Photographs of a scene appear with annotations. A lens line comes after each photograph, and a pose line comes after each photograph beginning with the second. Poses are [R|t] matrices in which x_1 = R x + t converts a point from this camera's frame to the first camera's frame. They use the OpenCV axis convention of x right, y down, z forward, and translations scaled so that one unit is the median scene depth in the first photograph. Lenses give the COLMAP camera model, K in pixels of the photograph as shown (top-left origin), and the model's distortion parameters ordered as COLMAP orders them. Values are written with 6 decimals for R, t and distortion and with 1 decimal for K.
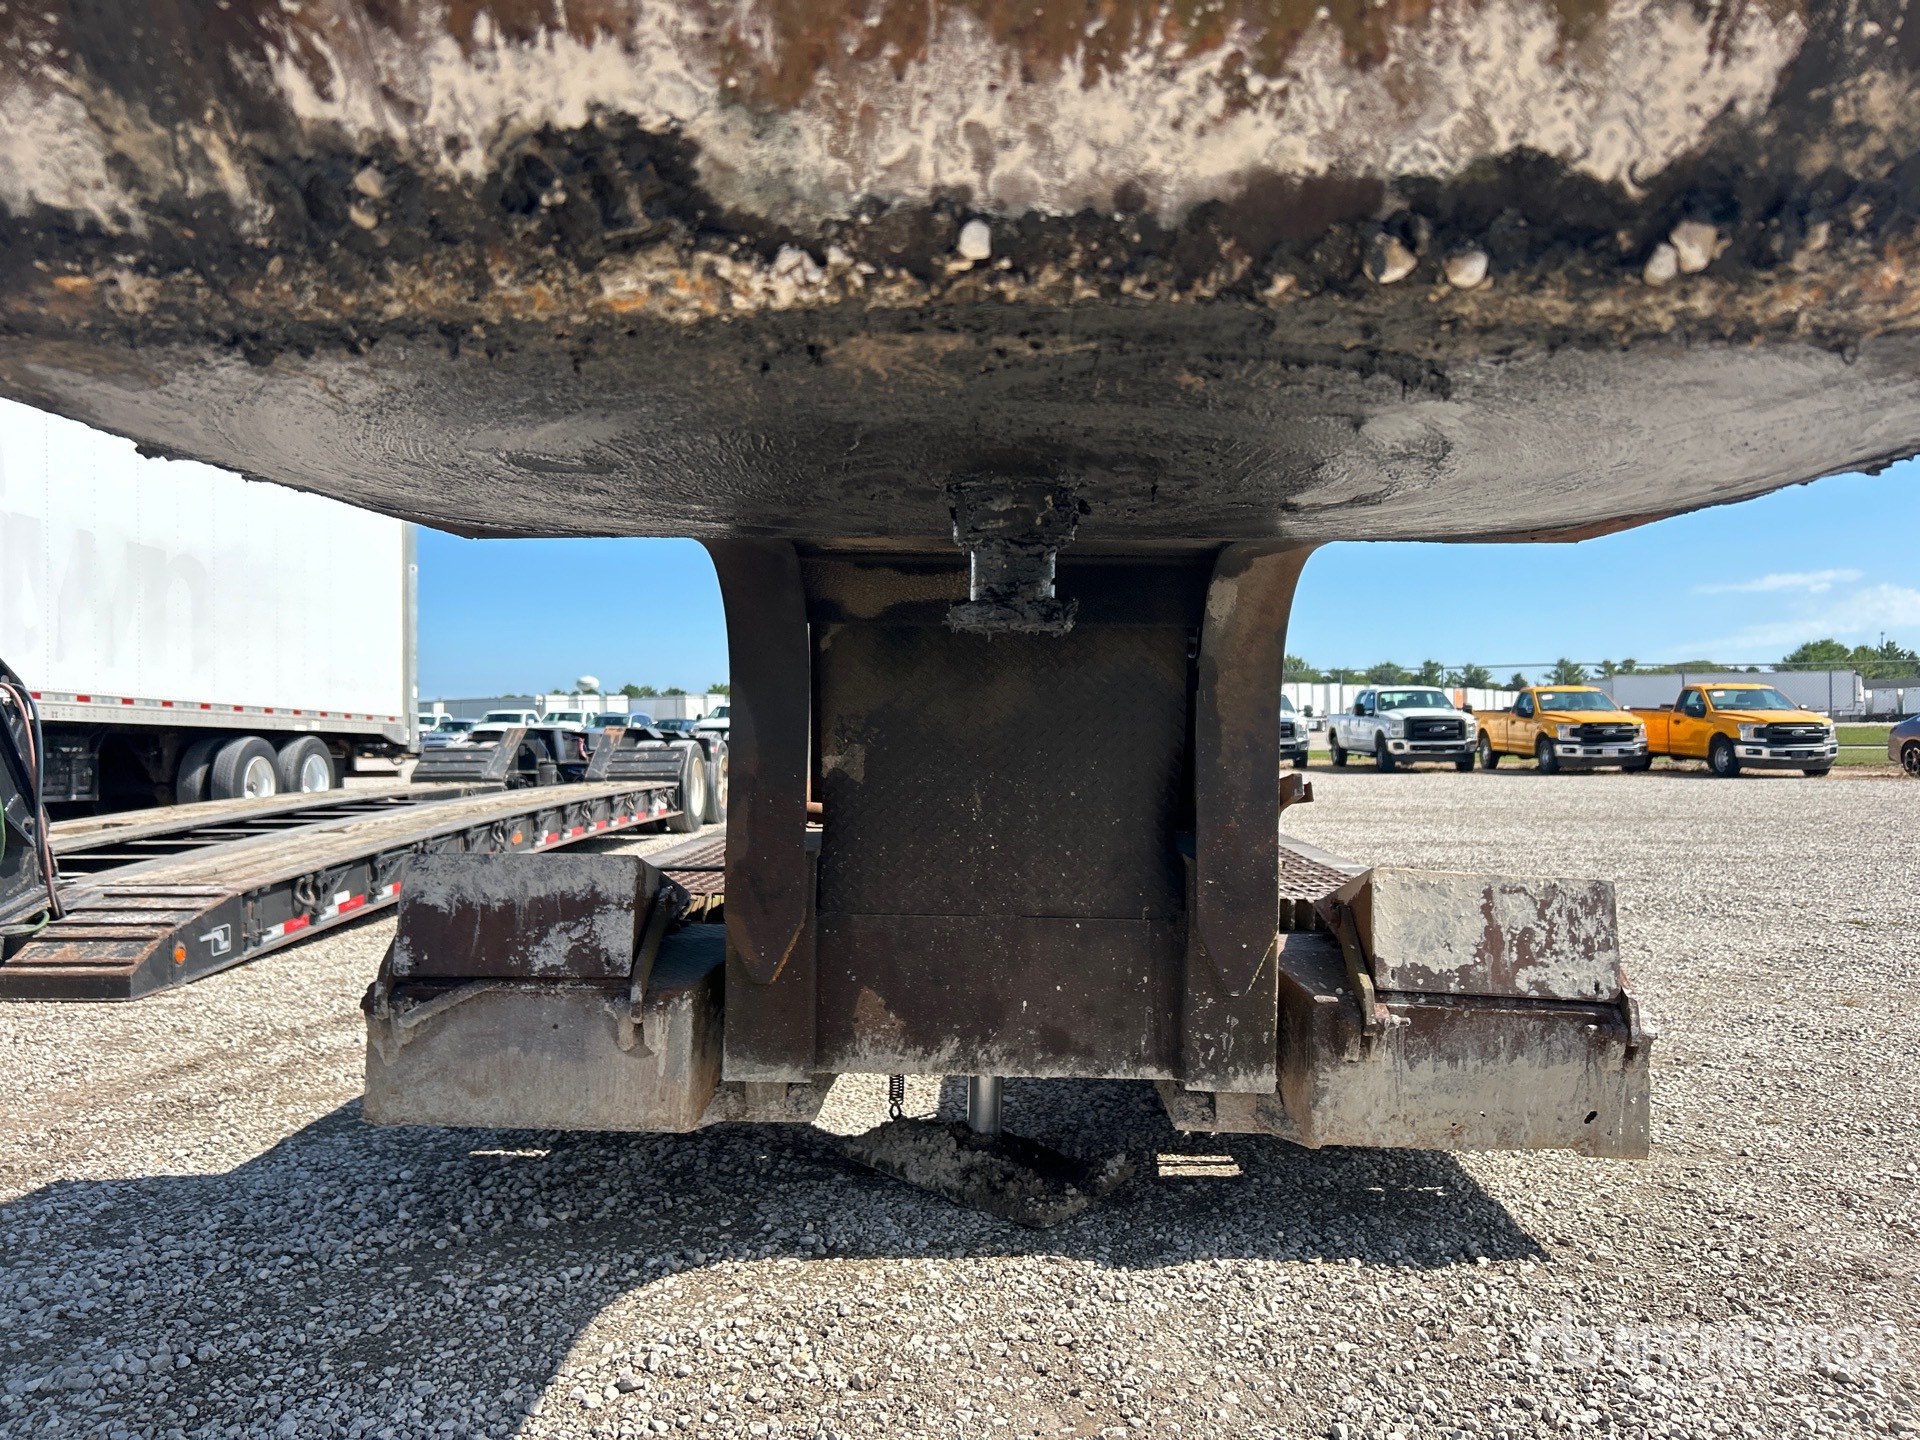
lens RADIAL K [[1445.9, 0, 951.4], [0, 1445.9, 741.7], [0, 0, 1]] dist [0.048879, -0.053576]
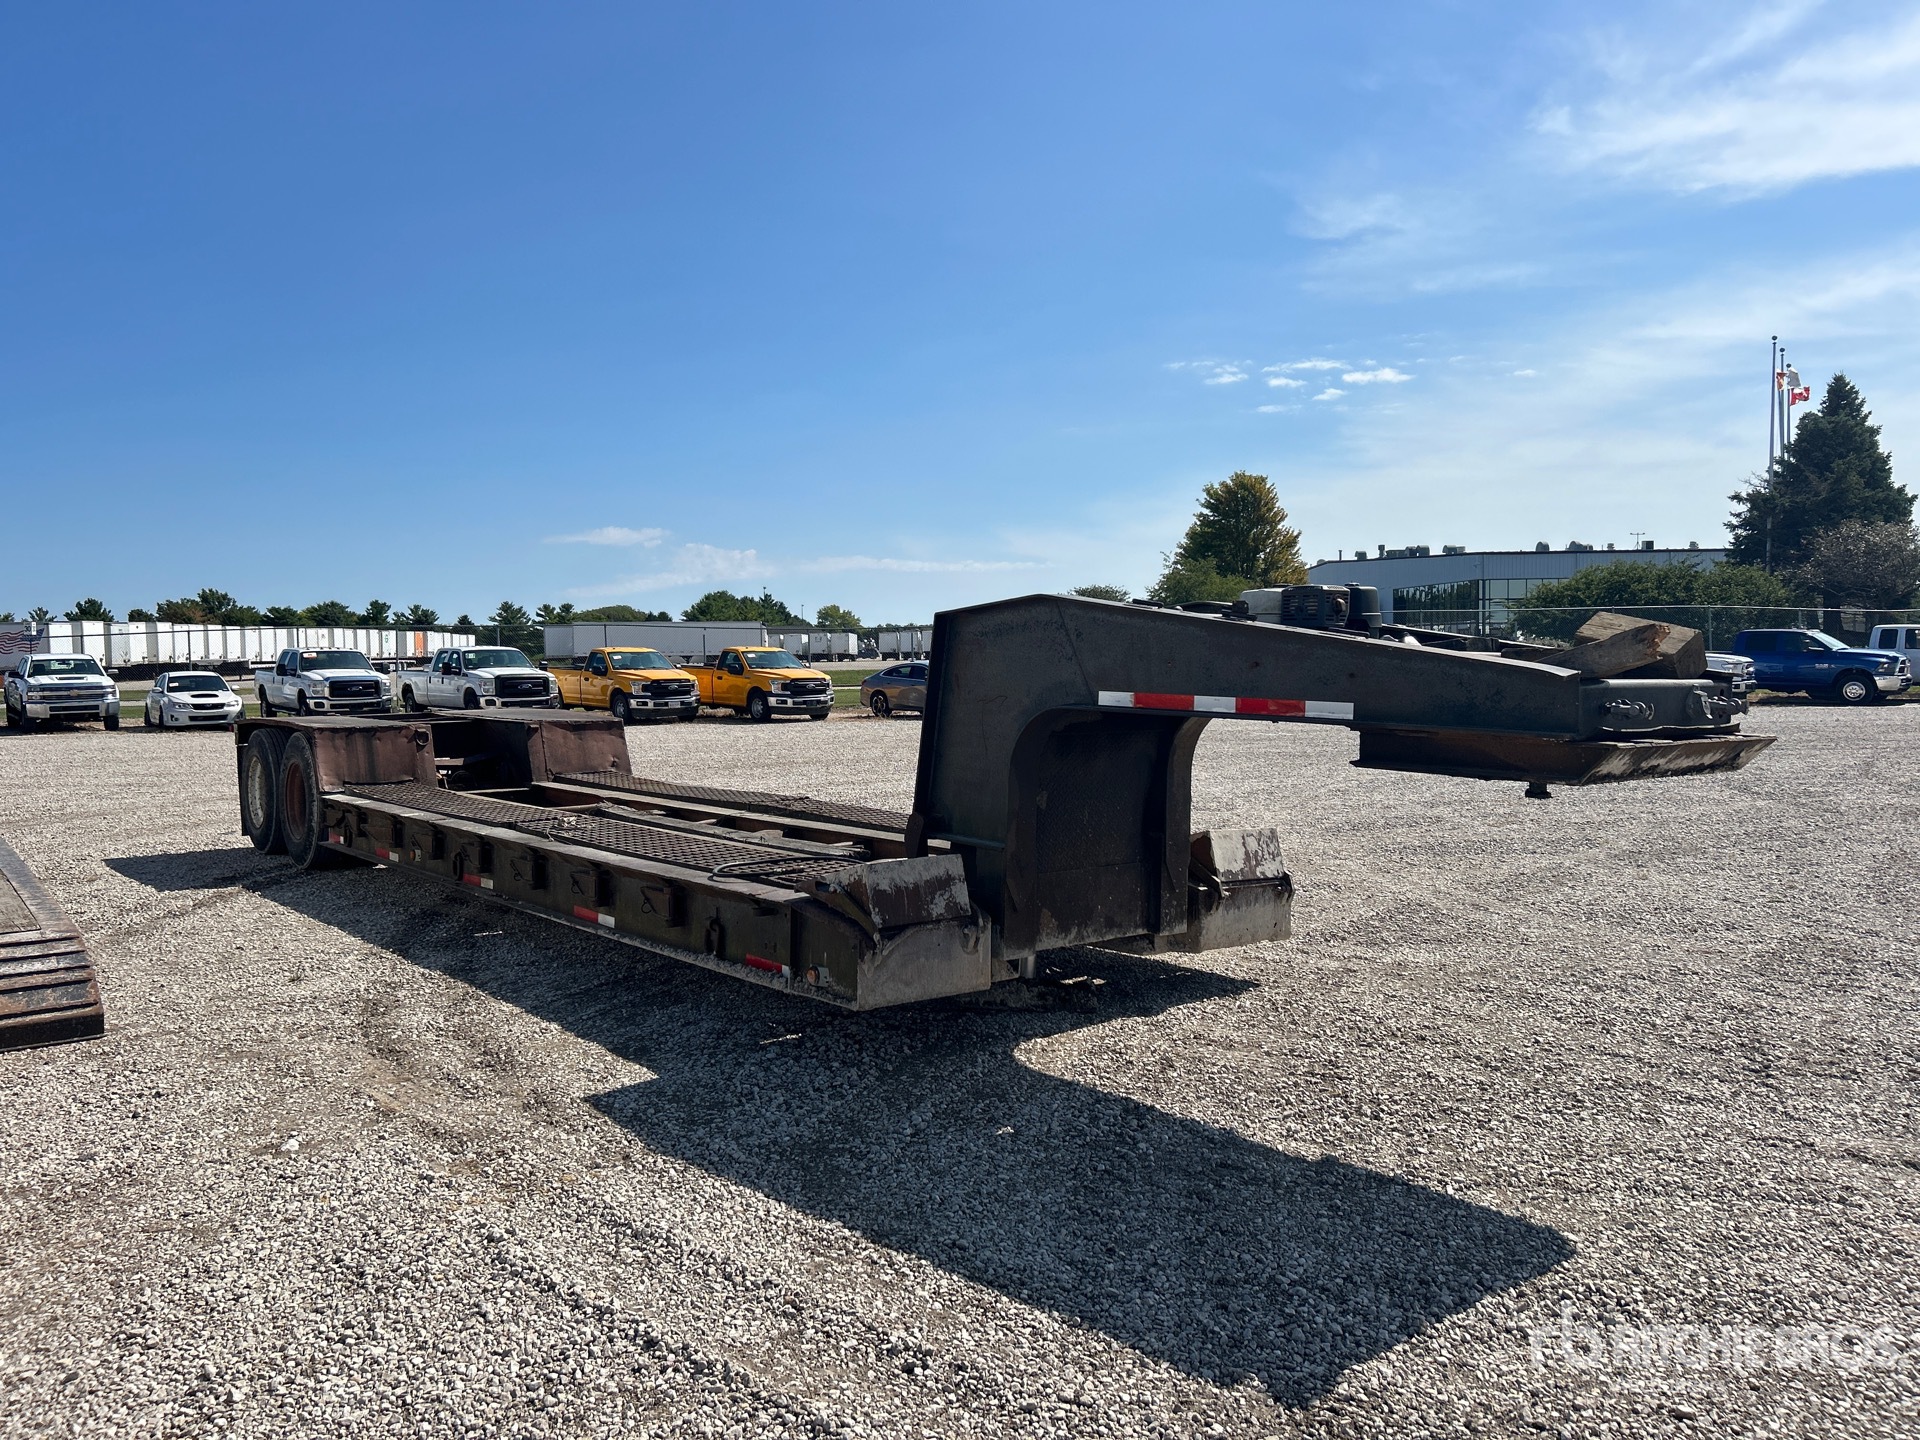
lens RADIAL K [[1445.9, 0, 959.6], [0, 1445.9, 709.2], [0, 0, 1]] dist [0.048879, -0.053576]
pose [[0.756808, -0.027565, 0.653056, -1.497274], [0.014086, 0.999566, 0.025866, -0.169177], [-0.653486, -0.010377, 0.756868, -0.481104]]
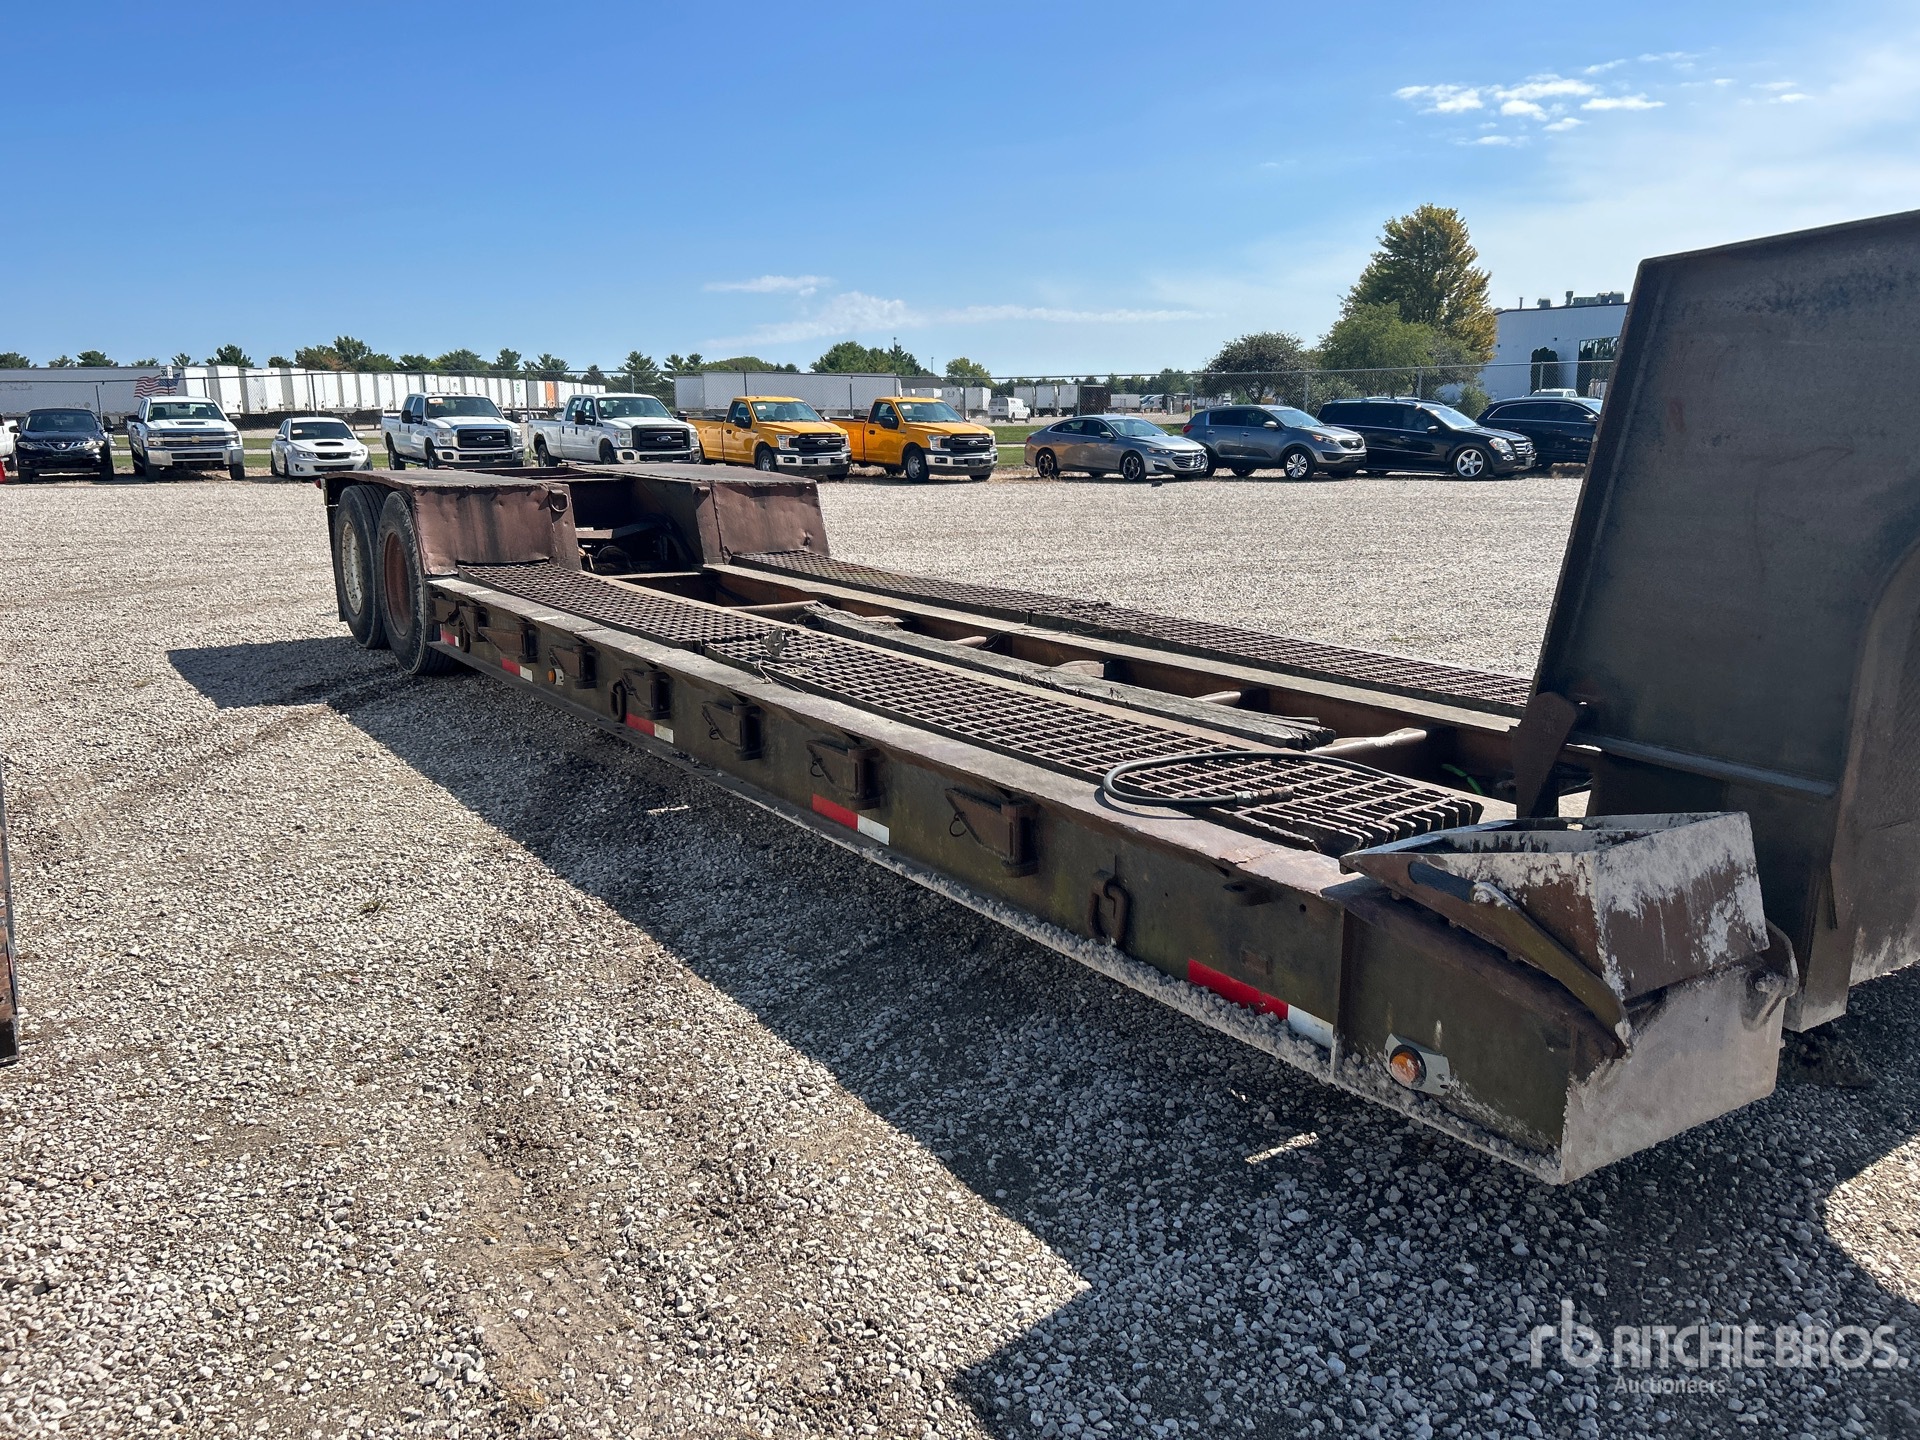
lens RADIAL K [[1445.9, 0, 963.4], [0, 1445.9, 711.8], [0, 0, 1]] dist [0.048879, -0.053576]
pose [[0.809124, -0.115145, 0.576247, -1.098074], [0.004120, 0.981702, 0.190378, -0.148859], [-0.587624, -0.151665, 0.794793, 0.591388]]
